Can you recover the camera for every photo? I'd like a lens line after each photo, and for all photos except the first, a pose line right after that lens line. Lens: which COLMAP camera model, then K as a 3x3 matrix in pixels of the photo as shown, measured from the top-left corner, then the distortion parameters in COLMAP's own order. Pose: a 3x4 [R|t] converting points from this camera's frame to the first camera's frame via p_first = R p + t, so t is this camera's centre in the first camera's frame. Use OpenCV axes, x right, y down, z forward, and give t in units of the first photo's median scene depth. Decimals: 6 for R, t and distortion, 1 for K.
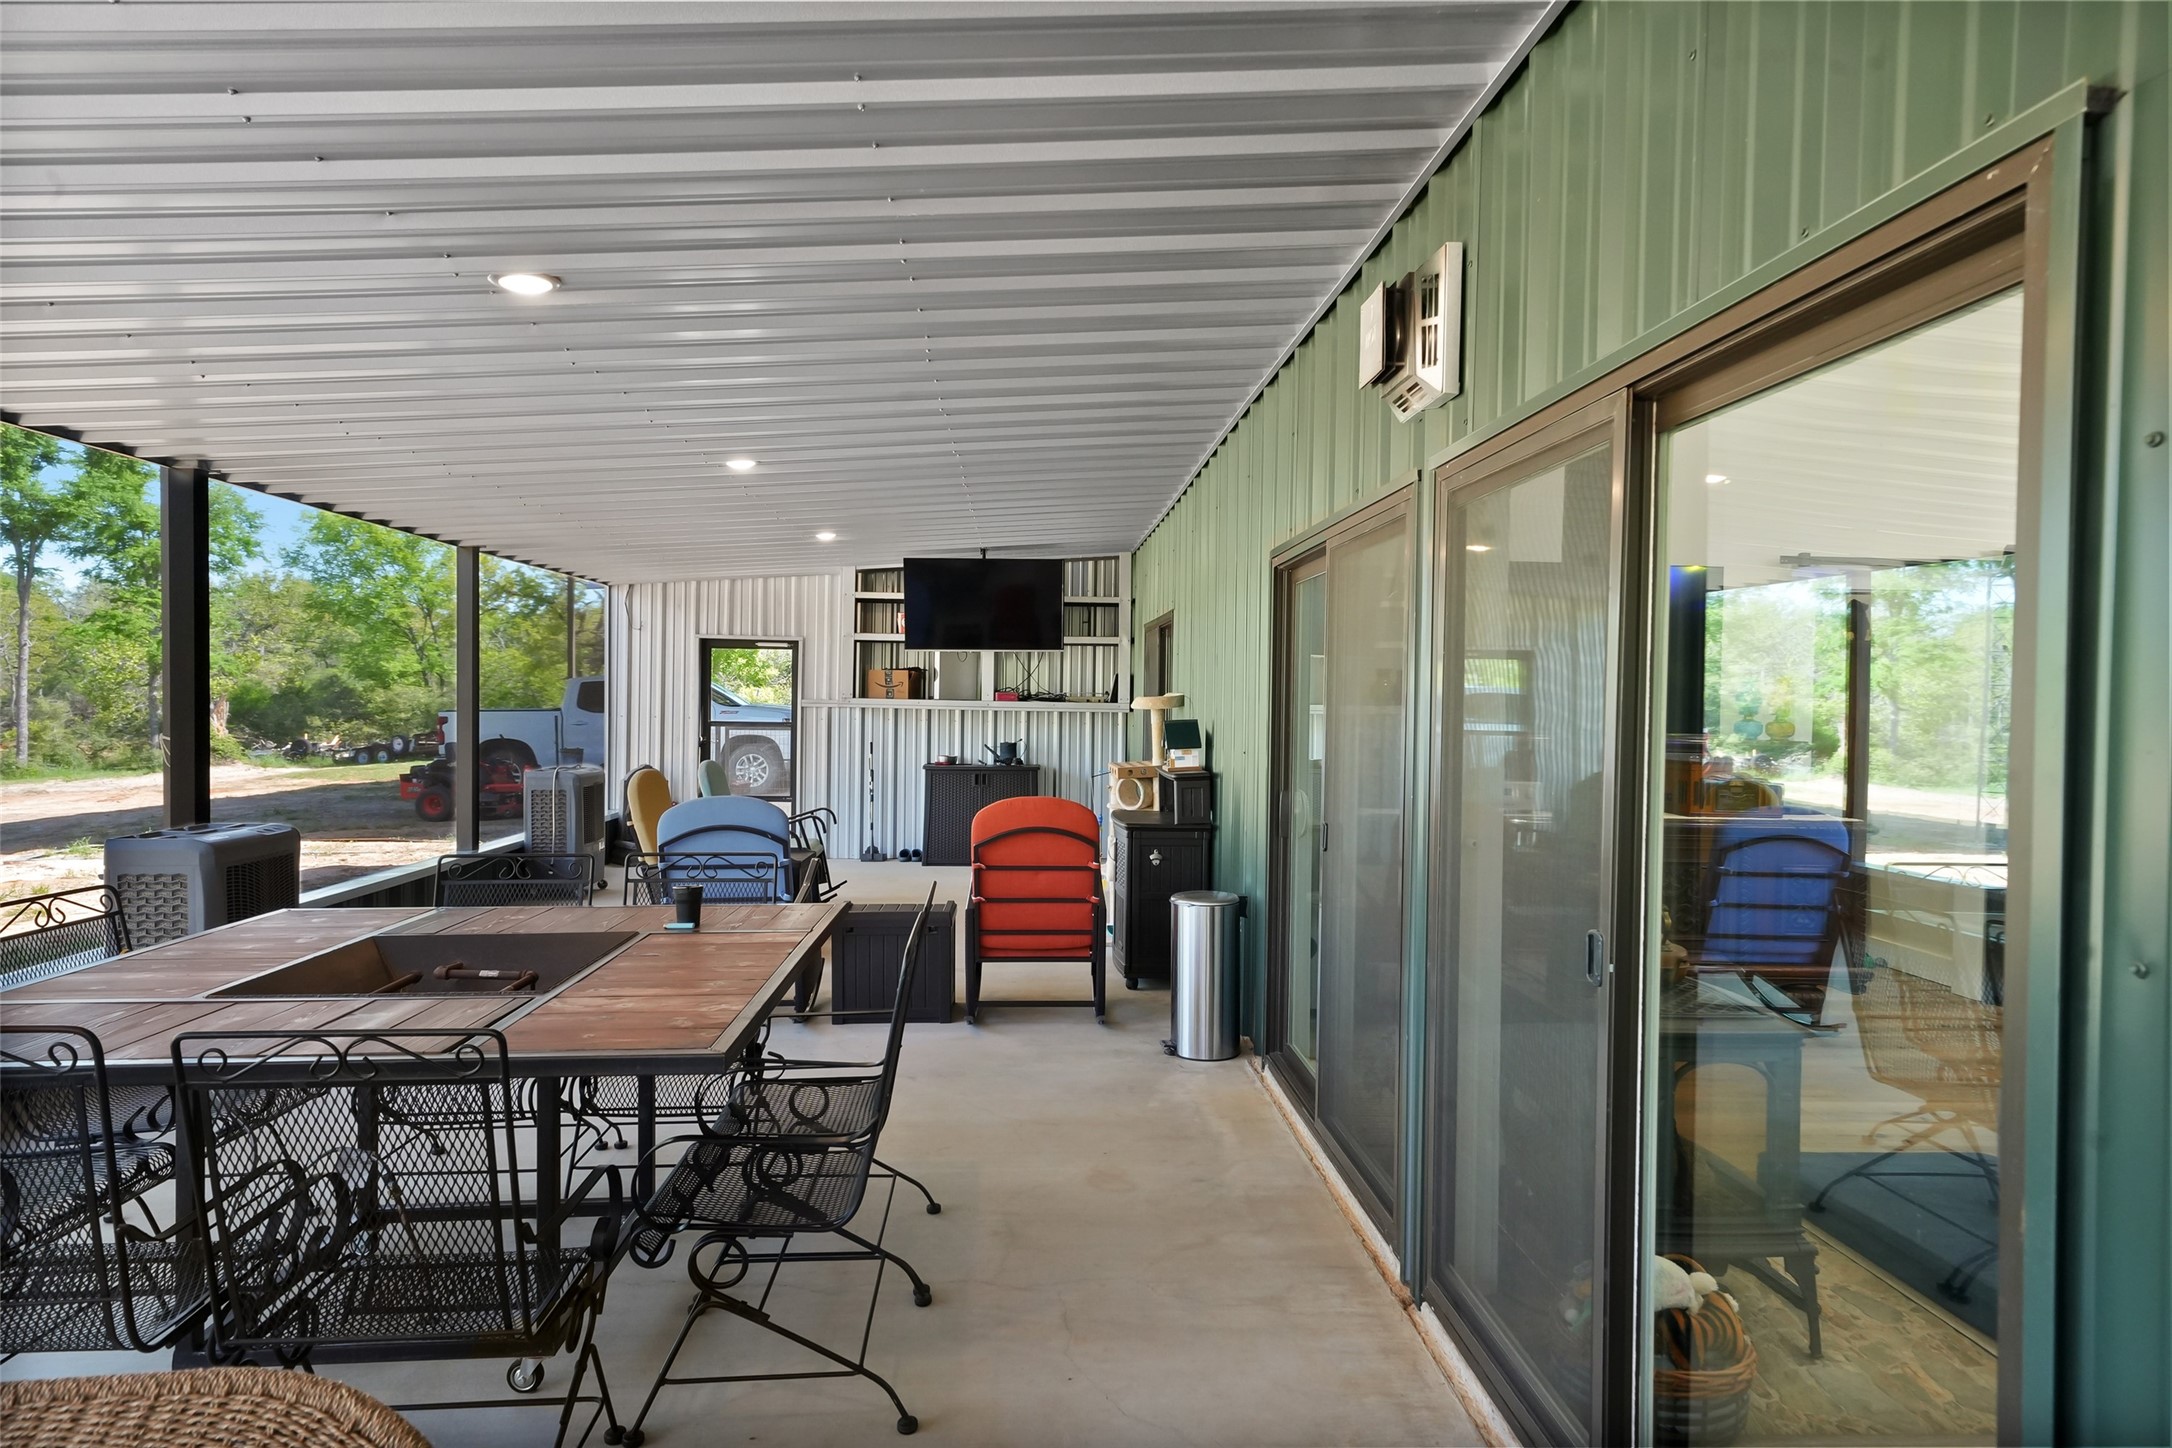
lens RADIAL K [[1369.9, 0, 1086.0], [0, 1369.9, 724.0], [0, 0, 1]] dist [0.062566, 0.001307]
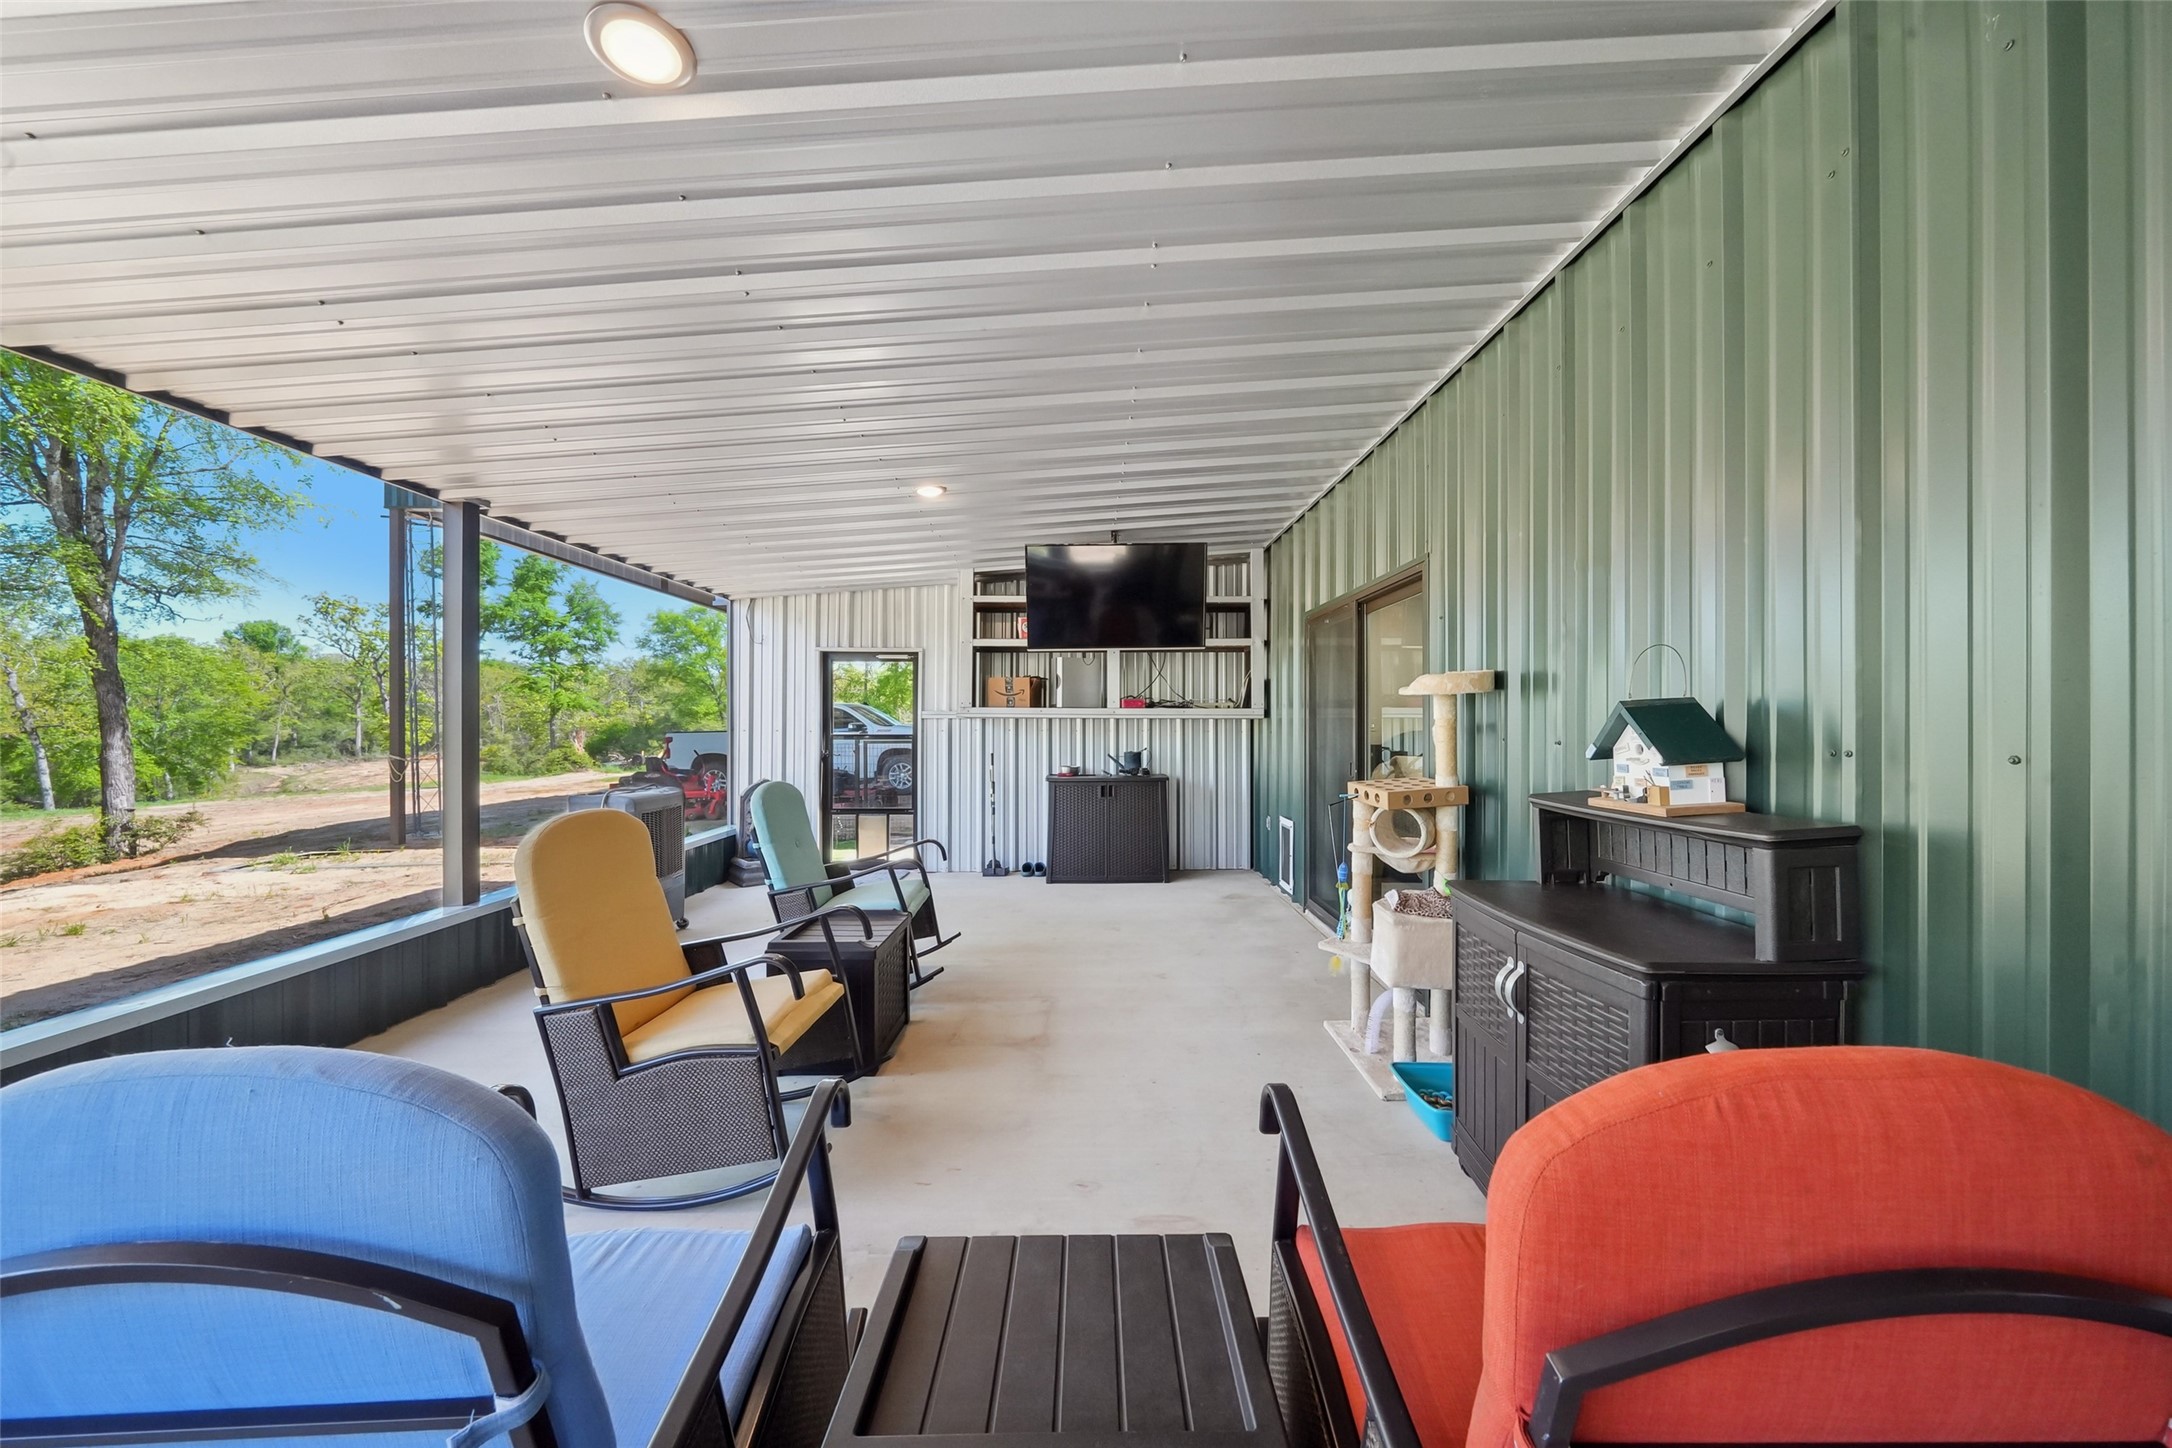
lens RADIAL K [[744.4, 0, 1086.0], [0, 744.4, 724.0], [0, 0, 1]] dist [-0.000346, -0.000017]
pose [[0.999309, -0.013354, -0.034687, -0.071240], [0.012571, 0.999664, -0.022689, 0.005287], [0.034978, 0.022238, 0.999141, 0.473986]]
